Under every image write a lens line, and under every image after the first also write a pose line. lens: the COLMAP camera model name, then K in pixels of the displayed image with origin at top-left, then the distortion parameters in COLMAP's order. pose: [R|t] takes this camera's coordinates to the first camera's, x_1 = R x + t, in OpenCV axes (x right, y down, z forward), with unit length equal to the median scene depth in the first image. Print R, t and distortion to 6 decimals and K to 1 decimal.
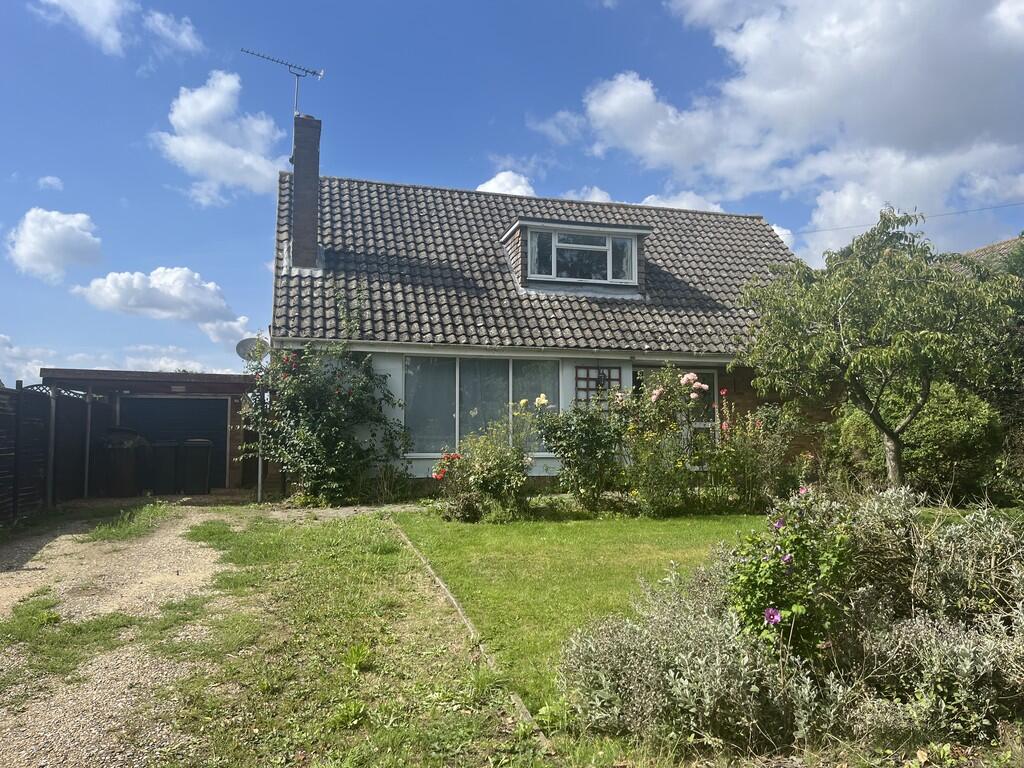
lens RADIAL K [[776.8, 0, 510.4], [0, 776.8, 385.9], [0, 0, 1]] dist [0.019667, -0.010038]
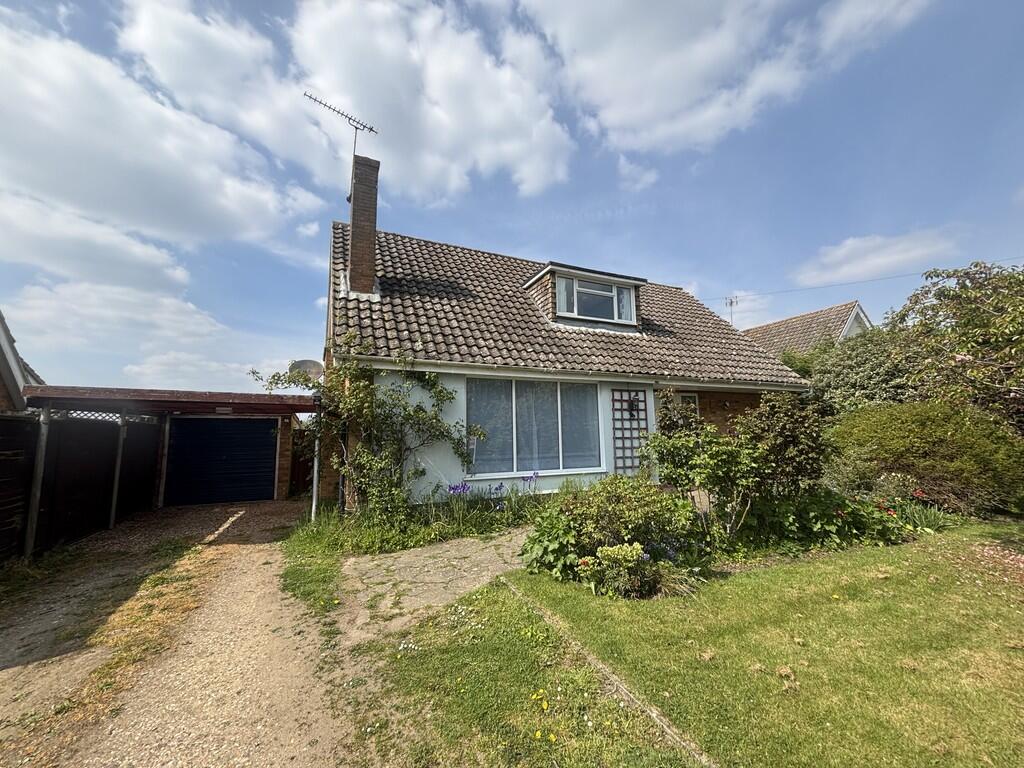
lens RADIAL K [[409.4, 0, 507.4], [0, 409.4, 380.4], [0, 0, 1]] dist [-0.002426, -0.000433]
pose [[0.986837, 0.008284, 0.161509, -0.159893], [0.001920, 0.998017, -0.062920, -0.001027], [-0.161710, 0.062402, 0.984863, 0.437387]]
